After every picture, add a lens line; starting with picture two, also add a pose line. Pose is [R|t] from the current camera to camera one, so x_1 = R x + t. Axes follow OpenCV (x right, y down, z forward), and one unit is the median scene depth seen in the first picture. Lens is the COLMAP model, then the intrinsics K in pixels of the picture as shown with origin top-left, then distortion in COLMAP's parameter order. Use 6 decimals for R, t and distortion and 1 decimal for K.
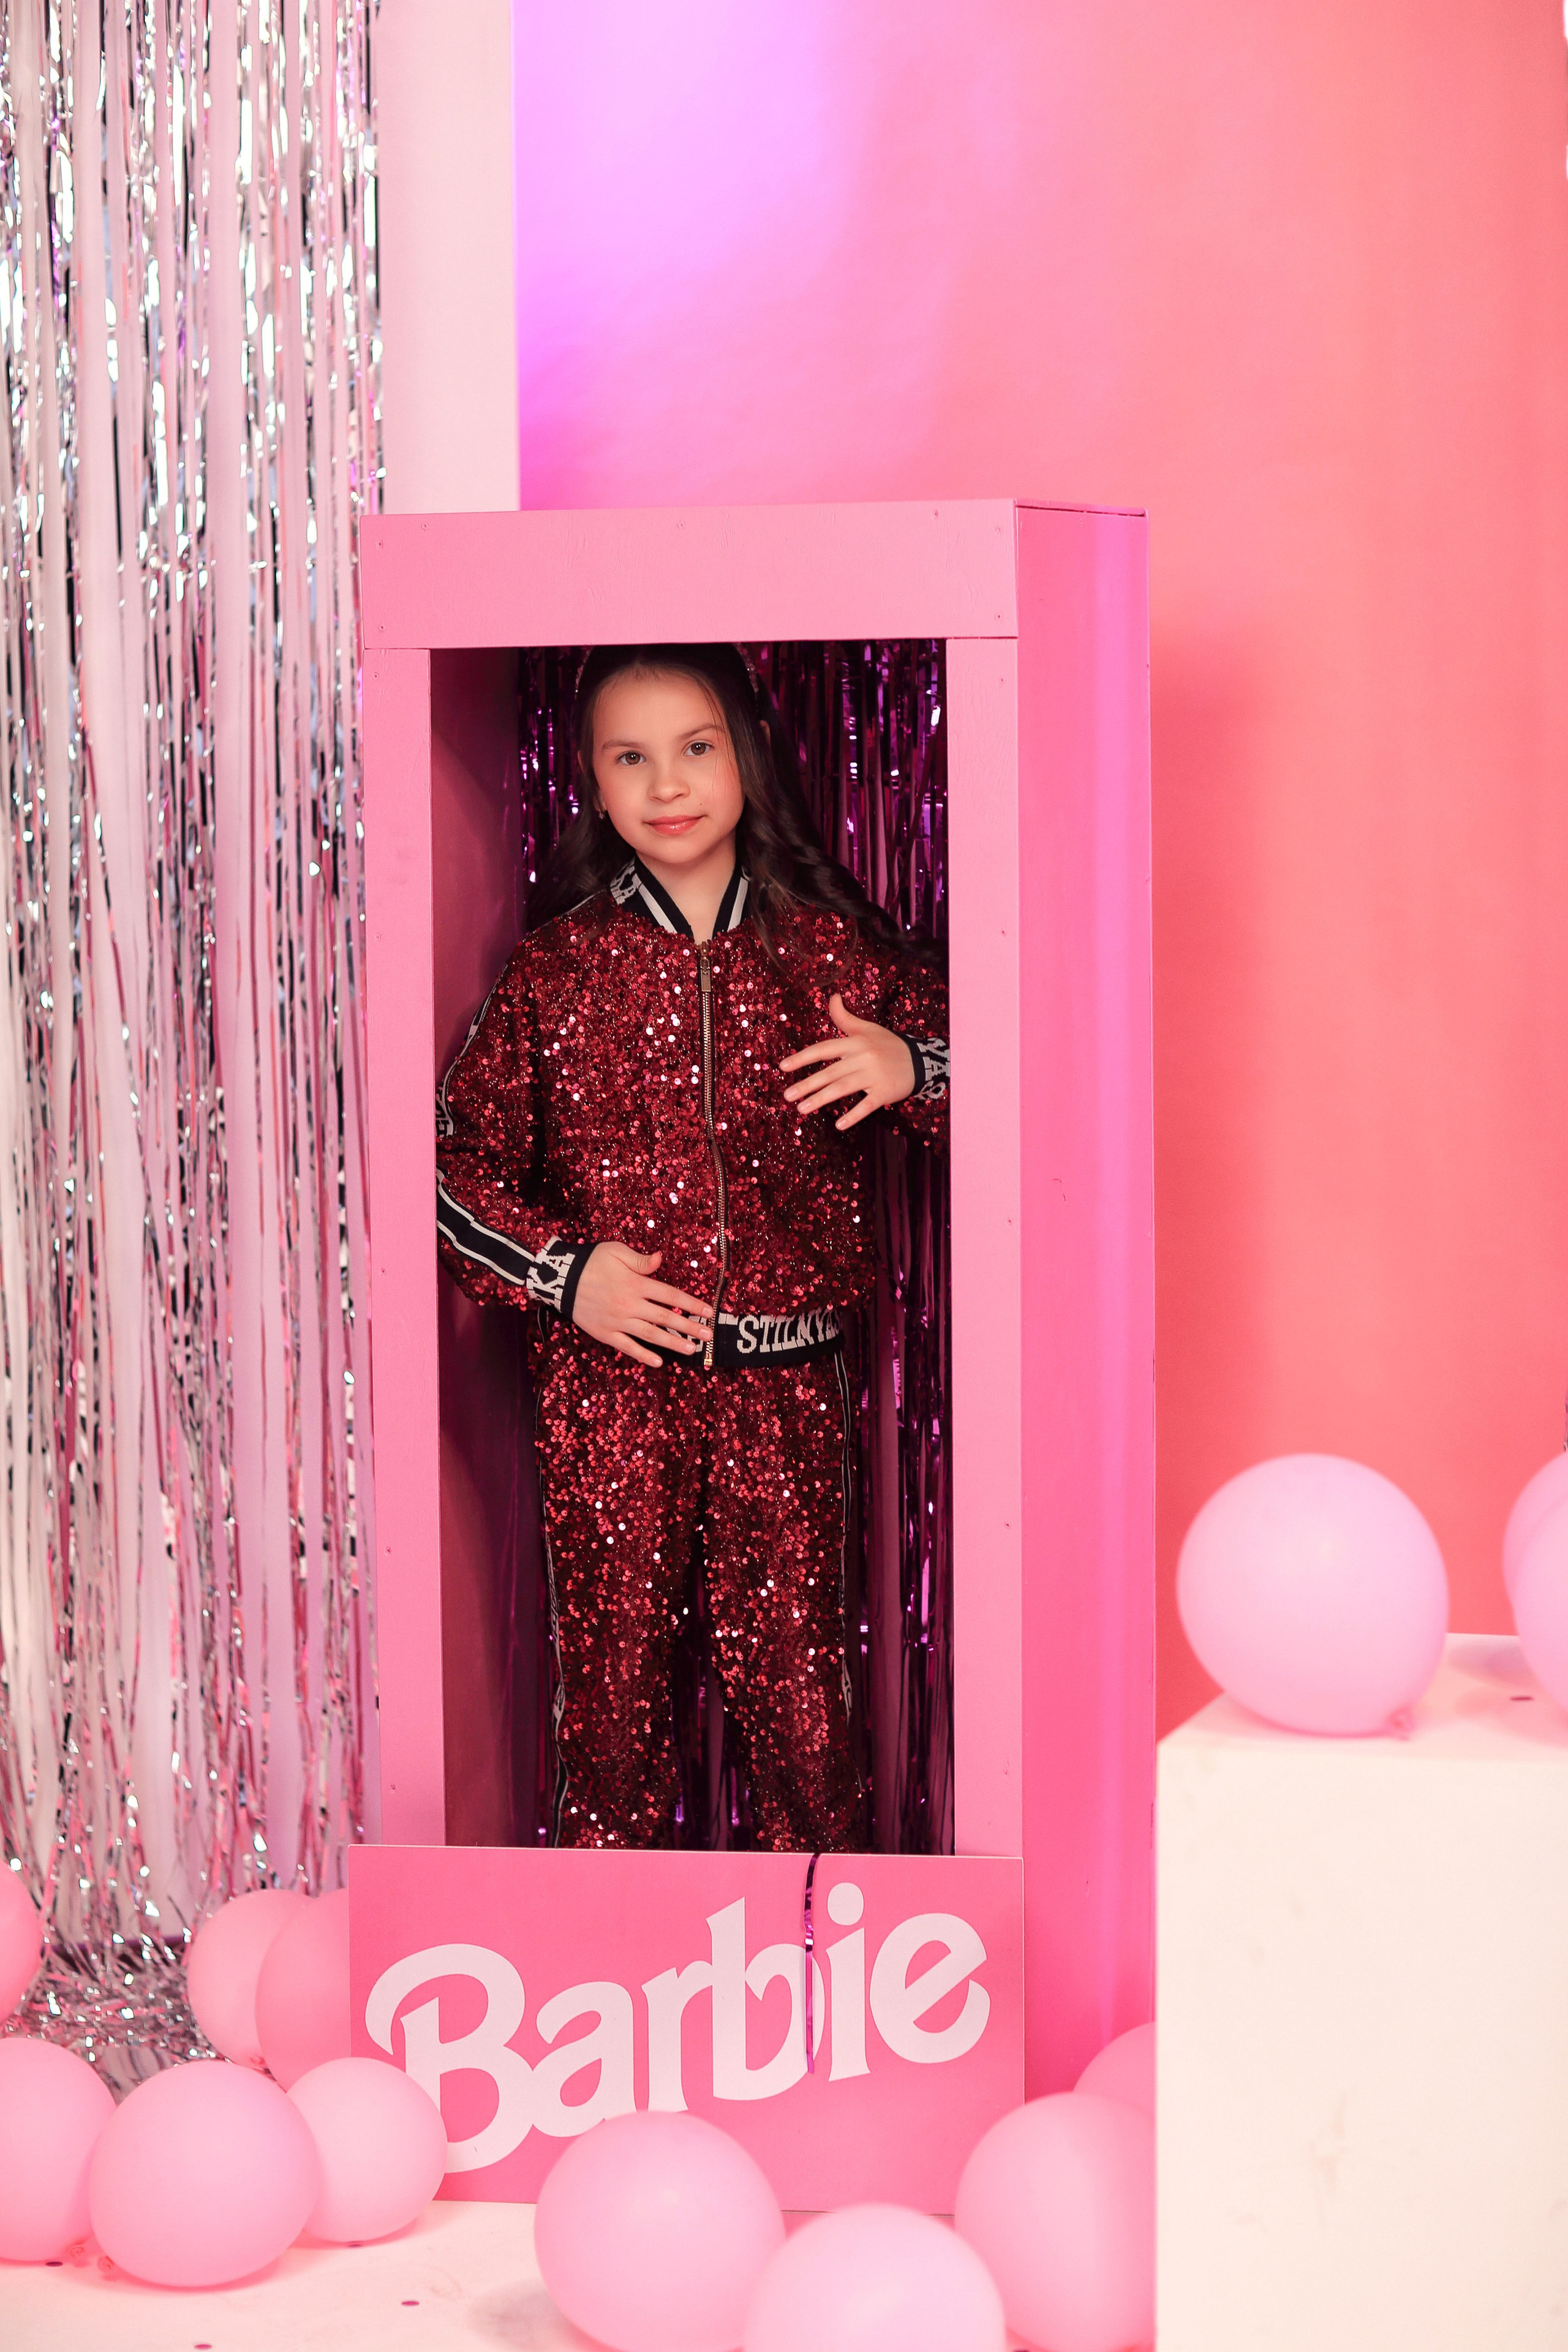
lens RADIAL K [[5957.2, 0, 794.5], [0, 5957.2, 1180.9], [0, 0, 1]] dist [-0.157555, 0.000000]
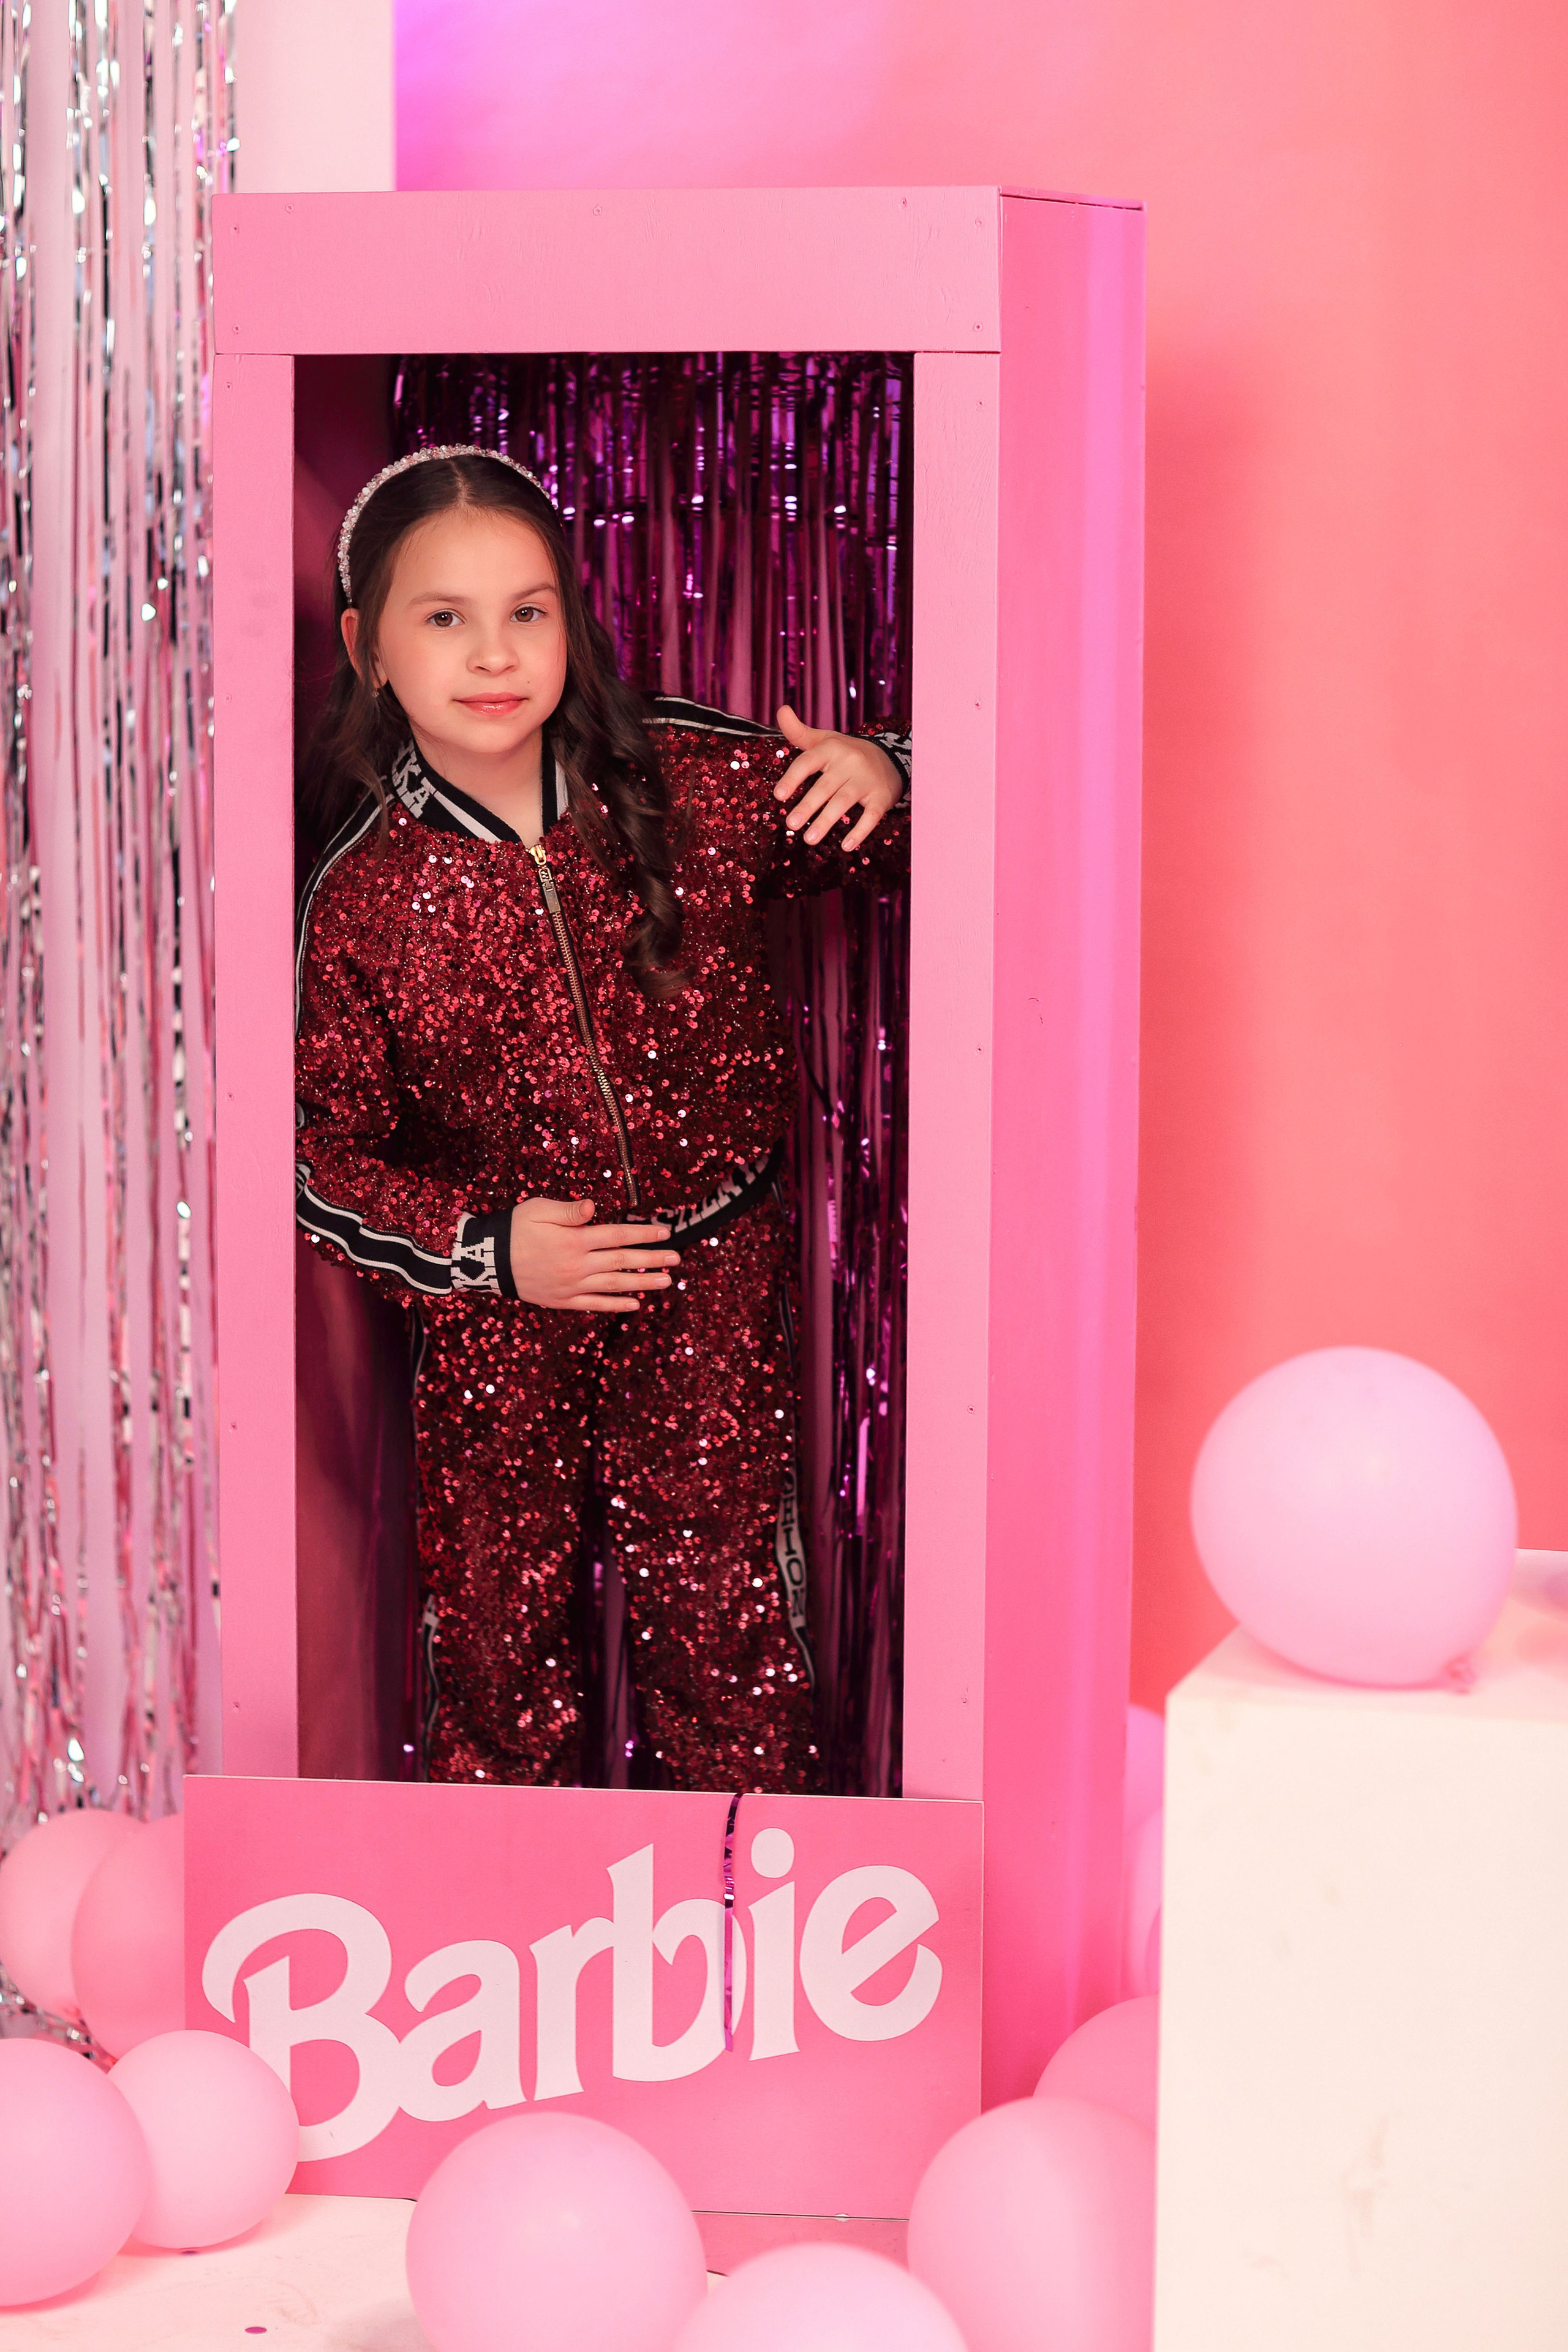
lens RADIAL K [[5957.2, 0, 781.1], [0, 5957.2, 1165.8], [0, 0, 1]] dist [-0.157555, 0.000000]
pose [[0.999395, 0.010887, 0.033026, -0.018263], [-0.012508, 0.998707, 0.049279, -0.016926], [-0.032447, -0.049662, 0.998239, 0.152559]]
